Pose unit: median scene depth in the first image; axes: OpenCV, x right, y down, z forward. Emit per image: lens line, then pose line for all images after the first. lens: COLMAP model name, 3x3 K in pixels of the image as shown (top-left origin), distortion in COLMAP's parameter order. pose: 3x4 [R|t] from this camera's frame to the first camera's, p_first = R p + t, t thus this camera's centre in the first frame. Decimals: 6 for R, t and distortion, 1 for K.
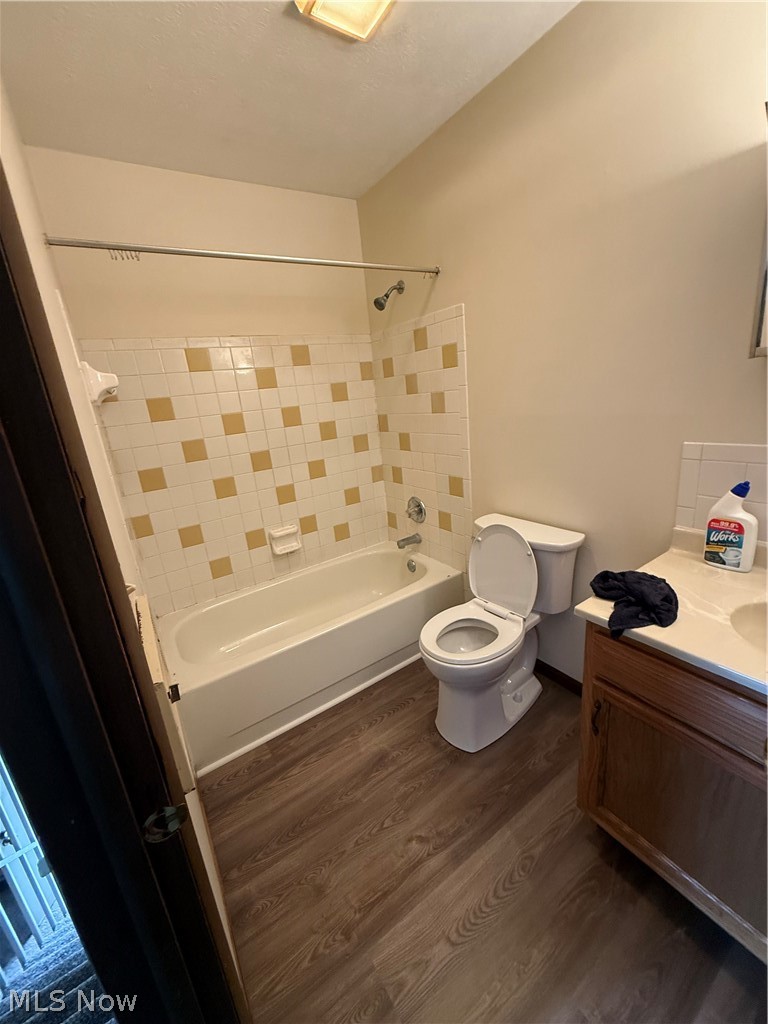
lens RADIAL K [[407.4, 0, 381.1], [0, 407.4, 510.7], [0, 0, 1]] dist [-0.001012, 0.000317]
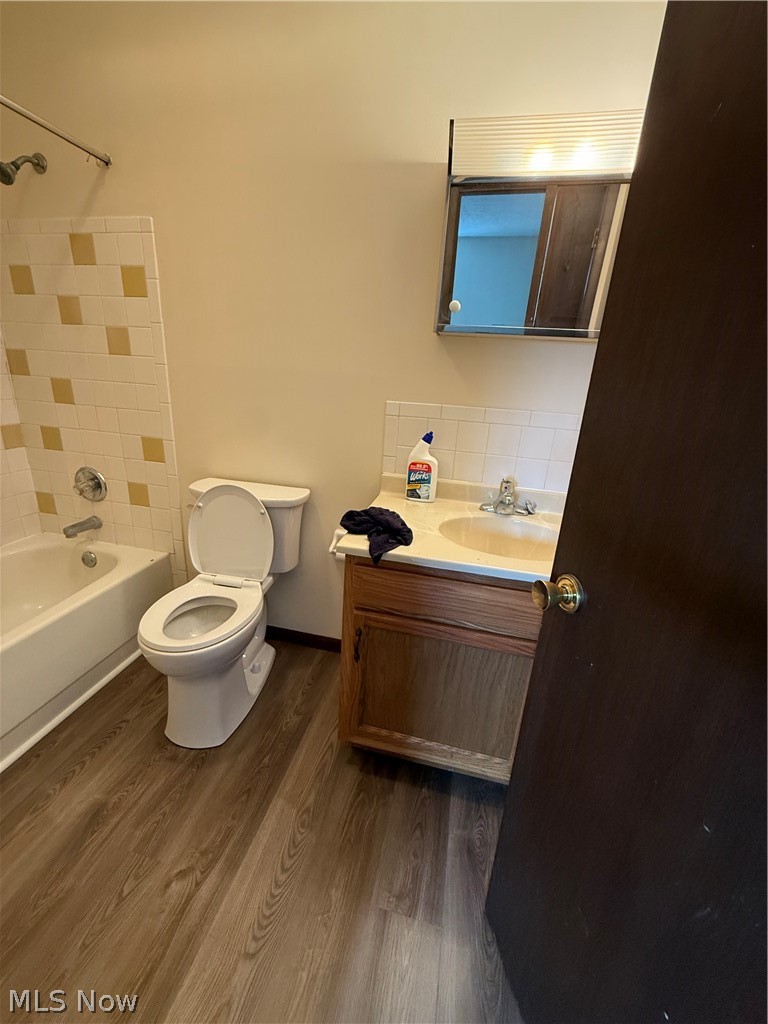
lens RADIAL K [[407.4, 0, 381.1], [0, 407.4, 510.7], [0, 0, 1]] dist [-0.001012, 0.000317]
pose [[0.707634, -0.083729, 0.701601, -0.103917], [0.067965, 0.996416, 0.050363, 0.070437], [-0.703303, 0.012045, 0.710788, 0.126179]]
